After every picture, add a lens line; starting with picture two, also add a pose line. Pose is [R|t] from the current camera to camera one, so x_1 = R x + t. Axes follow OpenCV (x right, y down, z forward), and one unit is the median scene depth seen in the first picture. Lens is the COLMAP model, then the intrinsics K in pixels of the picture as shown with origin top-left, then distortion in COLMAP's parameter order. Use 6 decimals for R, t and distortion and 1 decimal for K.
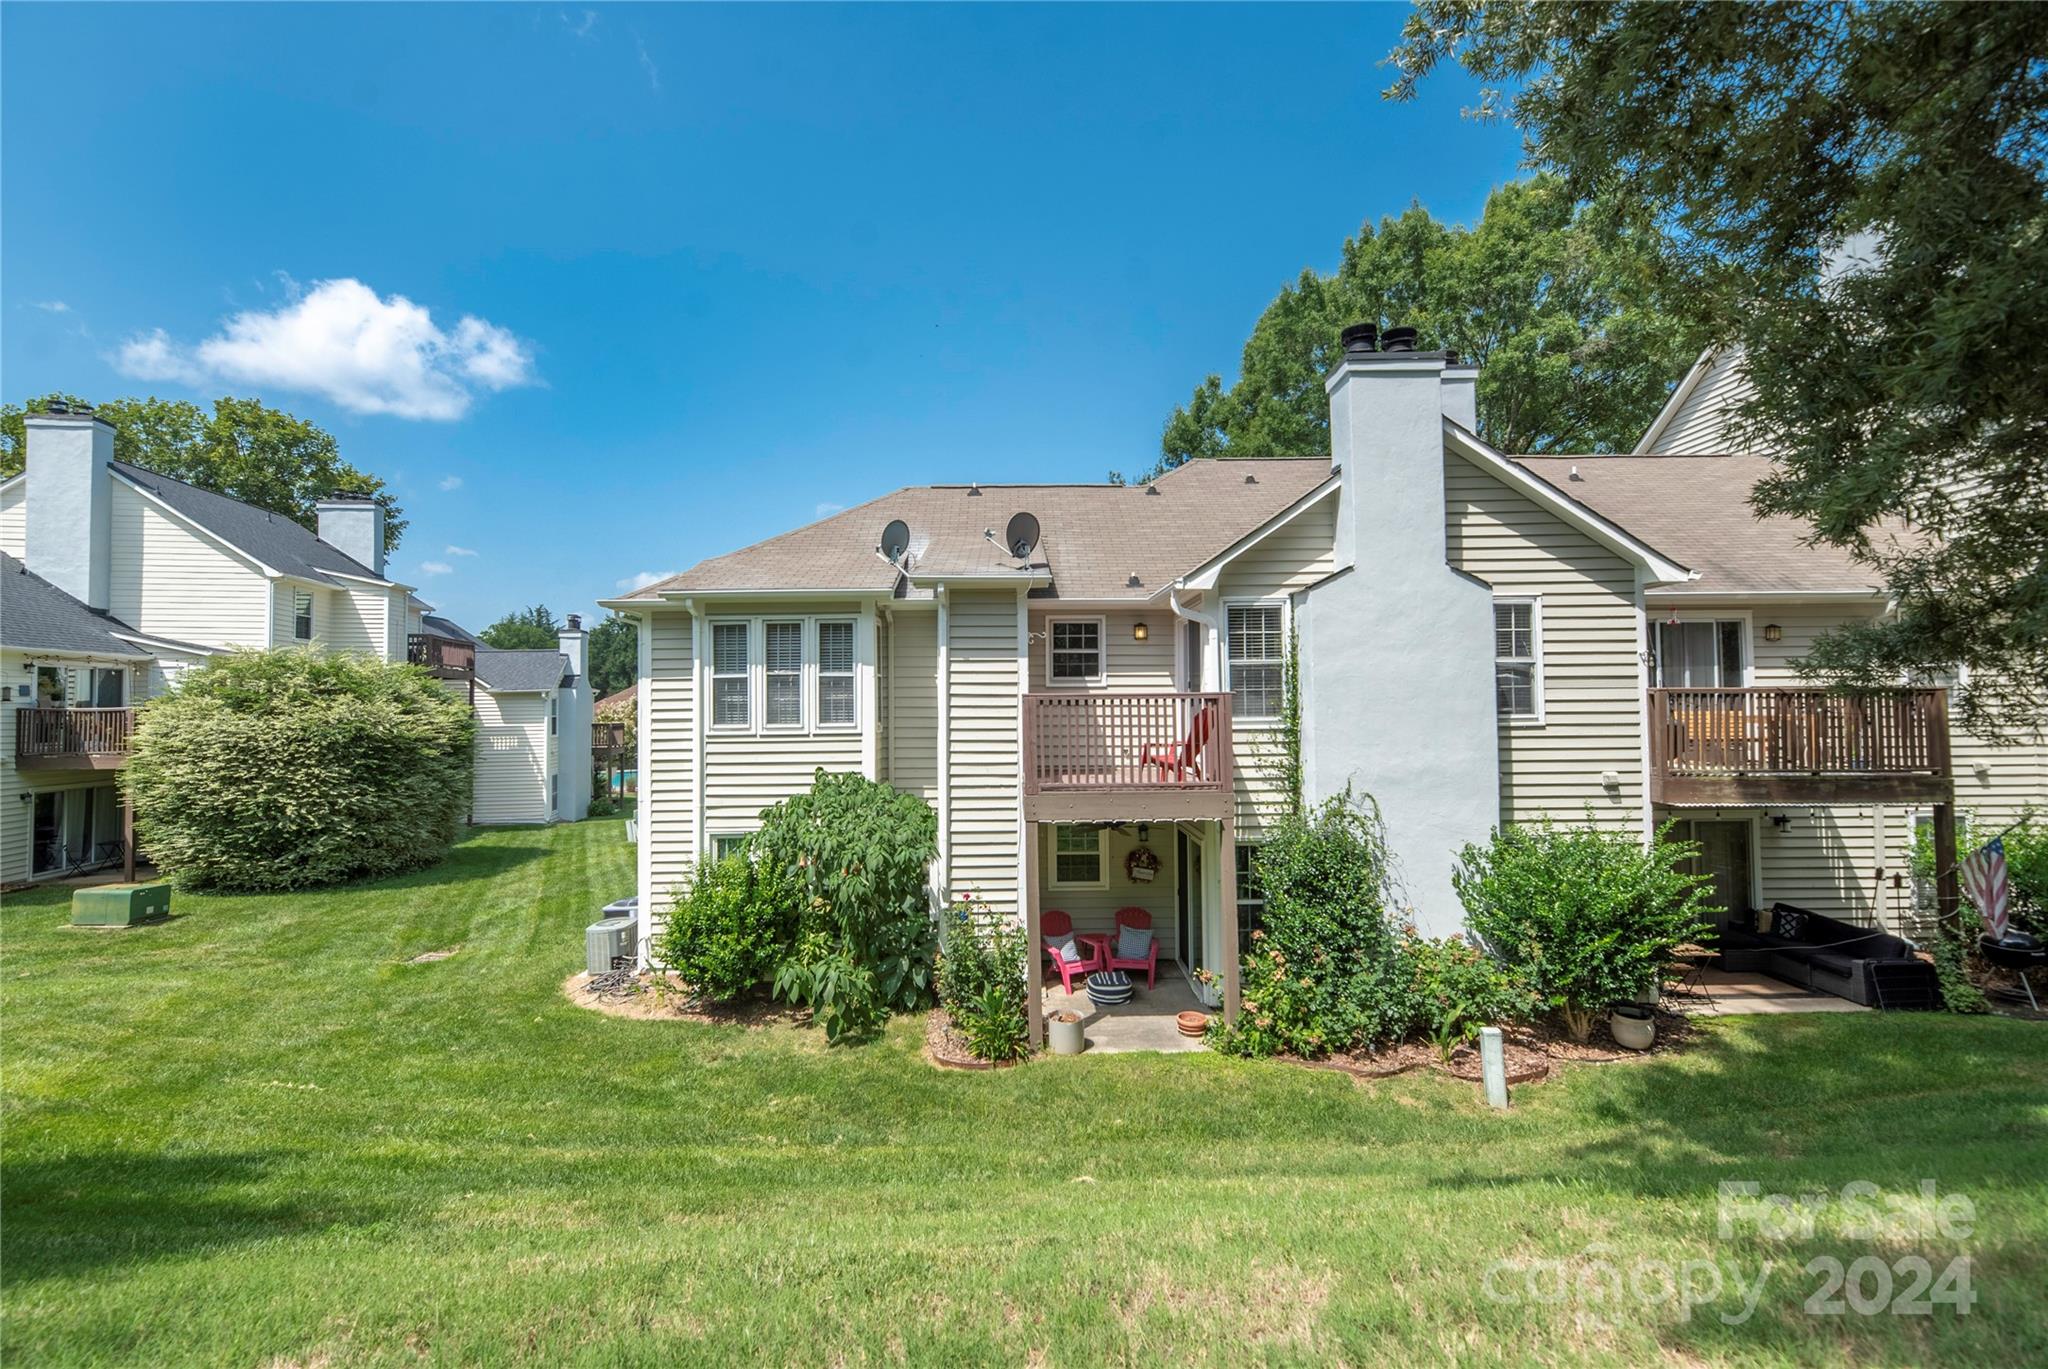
lens RADIAL K [[828.7, 0, 1020.9], [0, 828.7, 688.8], [0, 0, 1]] dist [-0.001181, 0.001014]
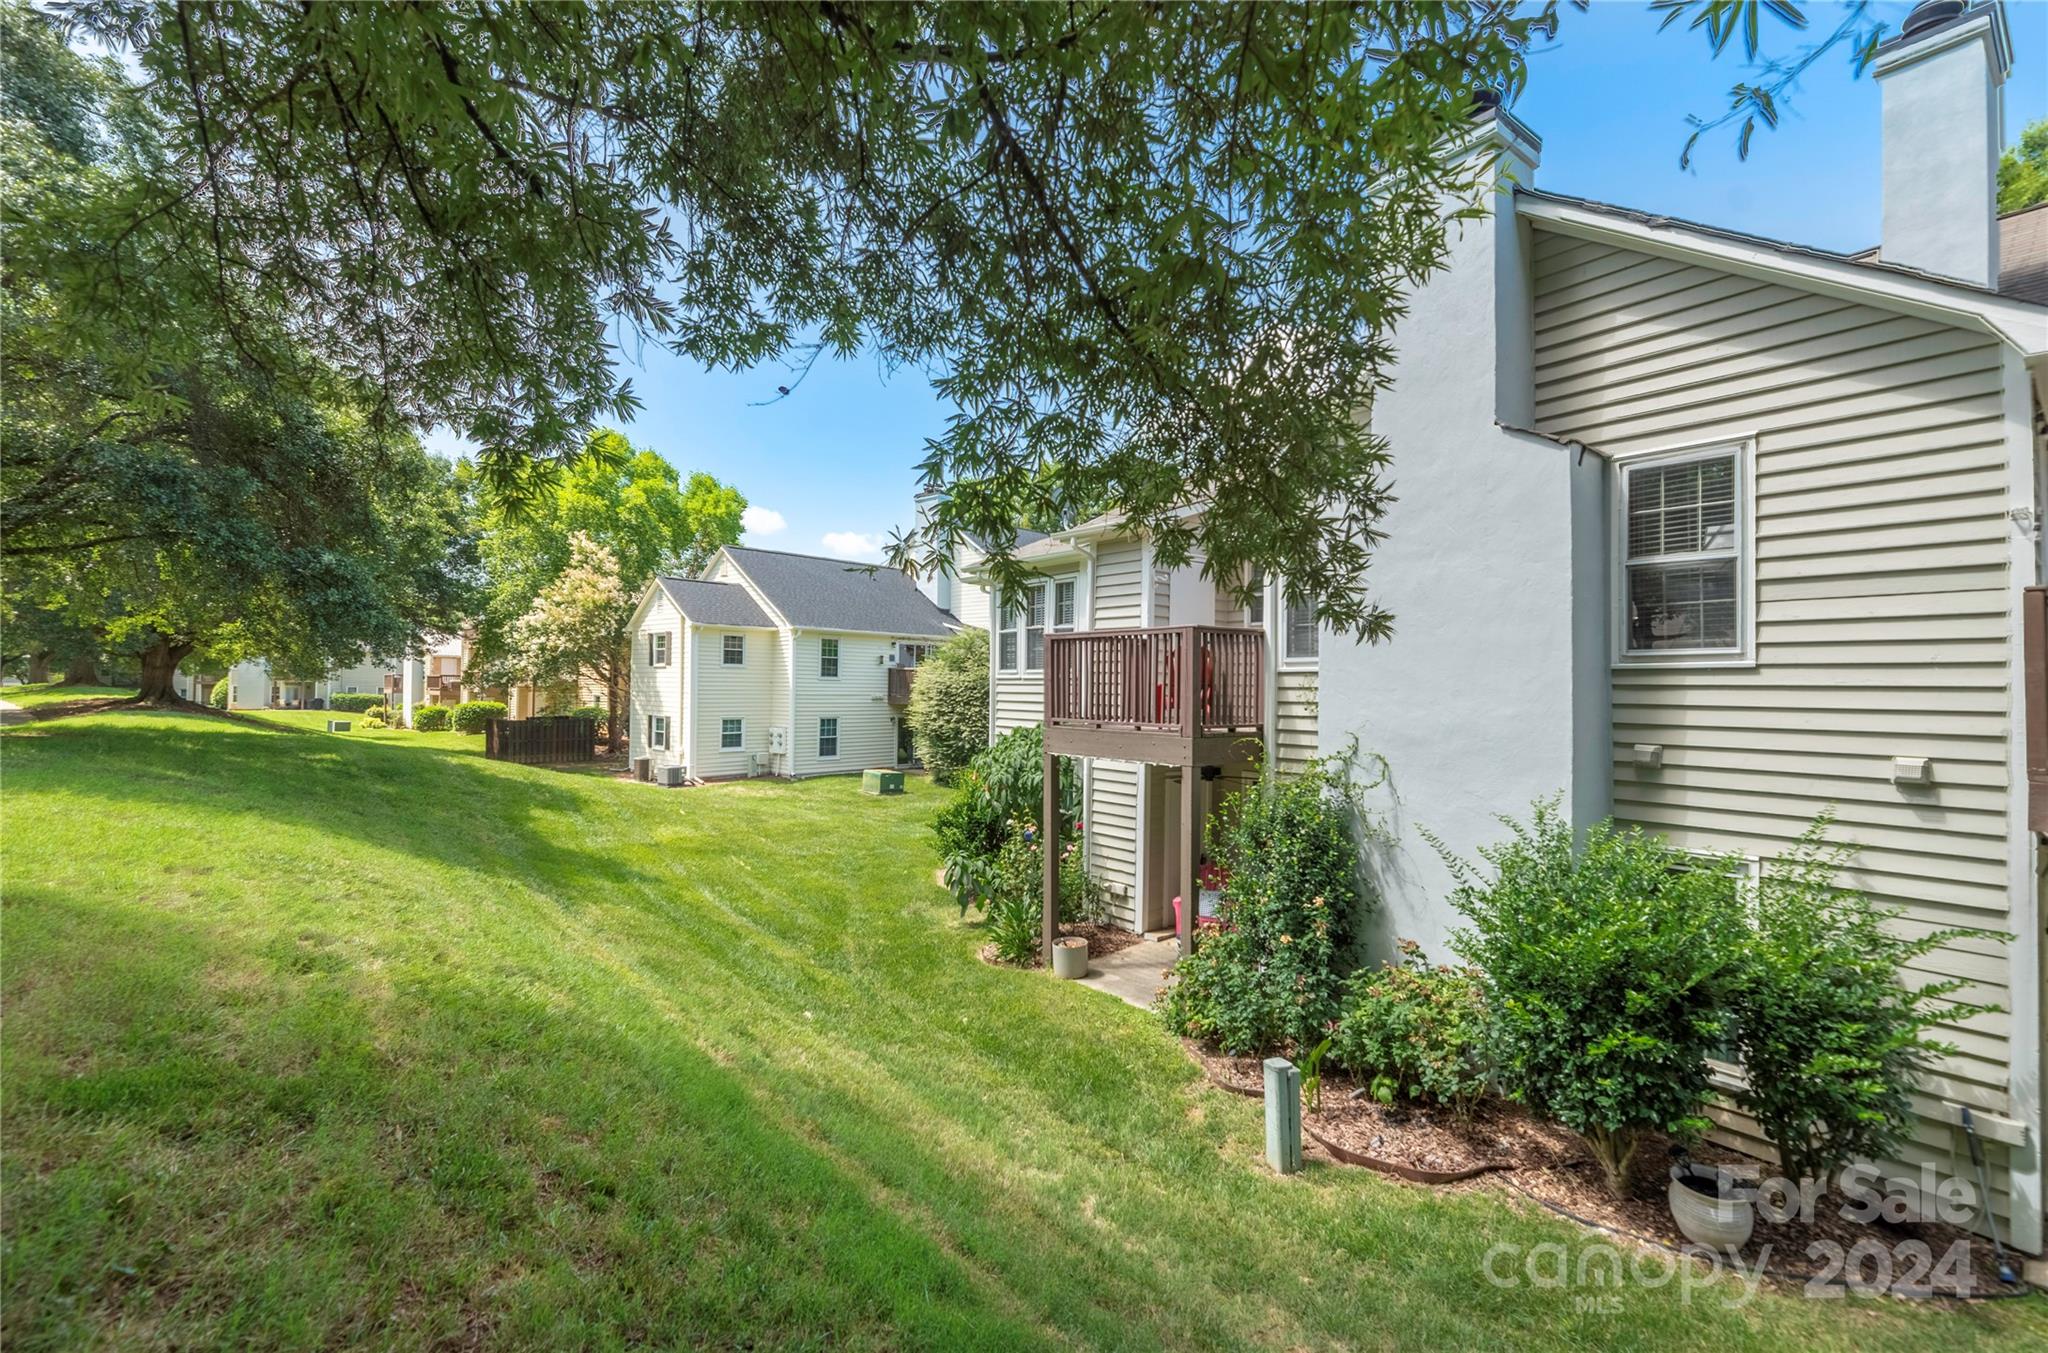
lens RADIAL K [[801.6, 0, 1028.0], [0, 801.6, 672.7], [0, 0, 1]] dist [-0.001327, -0.000124]
pose [[0.666176, 0.004810, -0.745779, 0.706150], [0.007823, 0.999879, 0.013438, 0.036687], [0.745754, -0.014786, 0.666058, 0.265373]]
